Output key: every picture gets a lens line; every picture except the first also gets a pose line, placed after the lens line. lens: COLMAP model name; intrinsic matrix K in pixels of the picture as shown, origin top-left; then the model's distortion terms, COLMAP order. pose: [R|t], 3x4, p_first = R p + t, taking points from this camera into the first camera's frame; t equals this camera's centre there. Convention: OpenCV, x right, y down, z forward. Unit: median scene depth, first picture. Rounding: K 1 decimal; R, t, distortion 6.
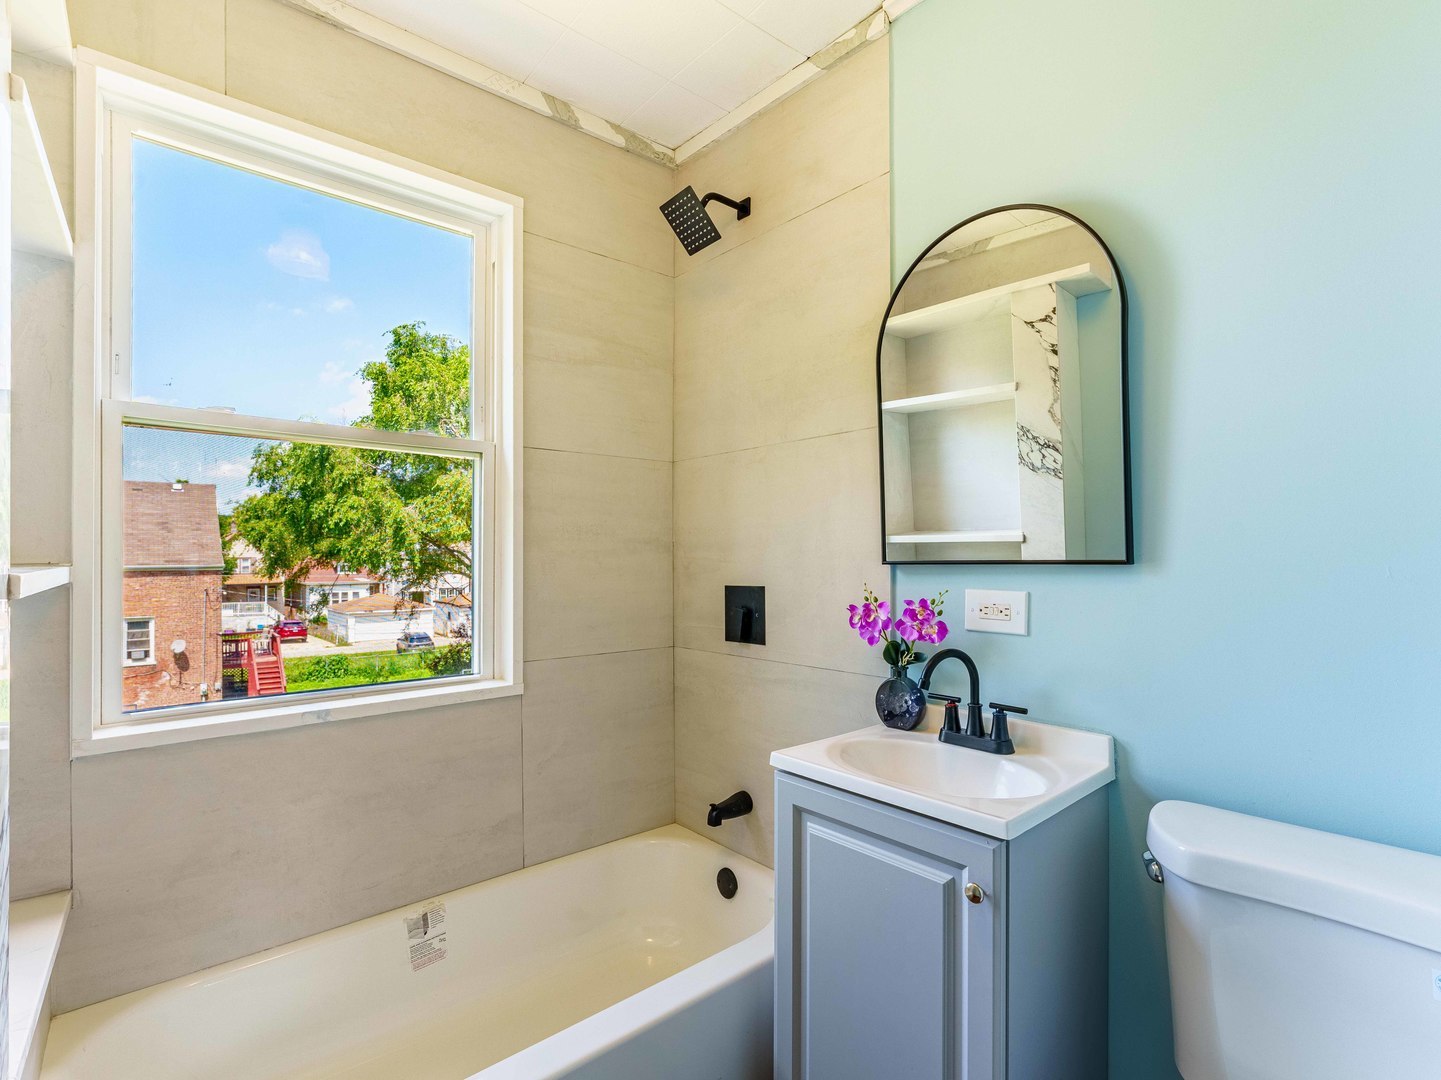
lens RADIAL K [[689.6, 0, 747.8], [0, 689.6, 550.0], [0, 0, 1]] dist [0.000444, -0.000967]
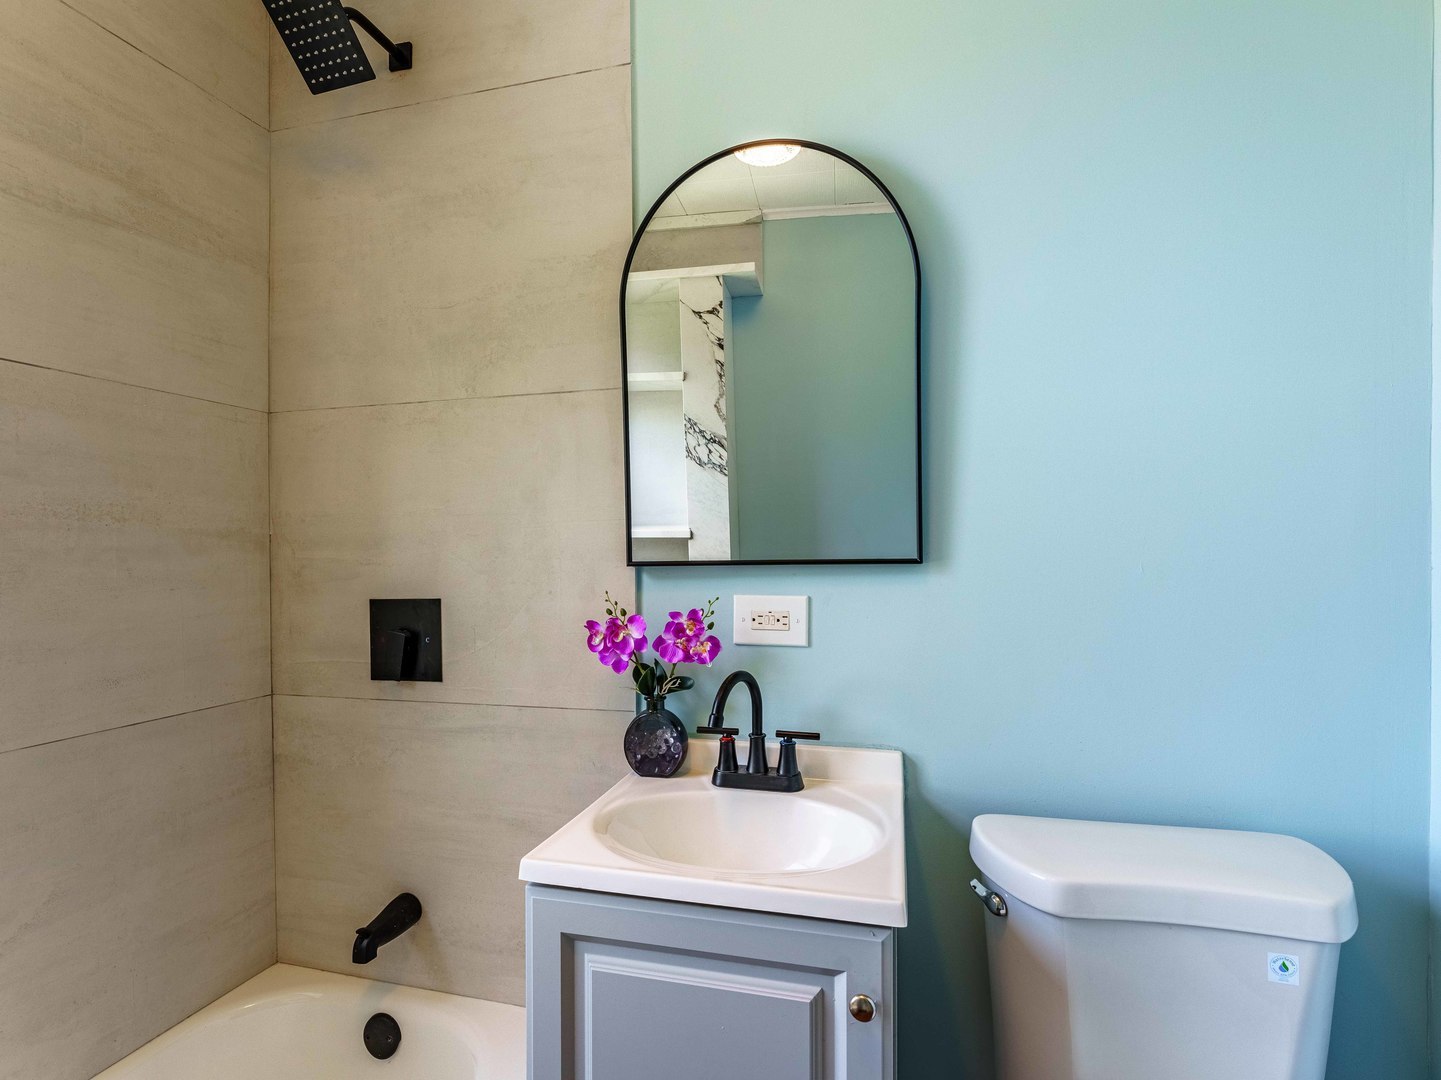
lens RADIAL K [[689.6, 0, 747.8], [0, 689.6, 550.0], [0, 0, 1]] dist [0.000444, -0.000967]
pose [[0.840257, -0.003058, 0.542179, -0.112547], [-0.000070, 0.999983, 0.005749, -0.001810], [-0.542188, -0.004869, 0.840243, 0.278952]]
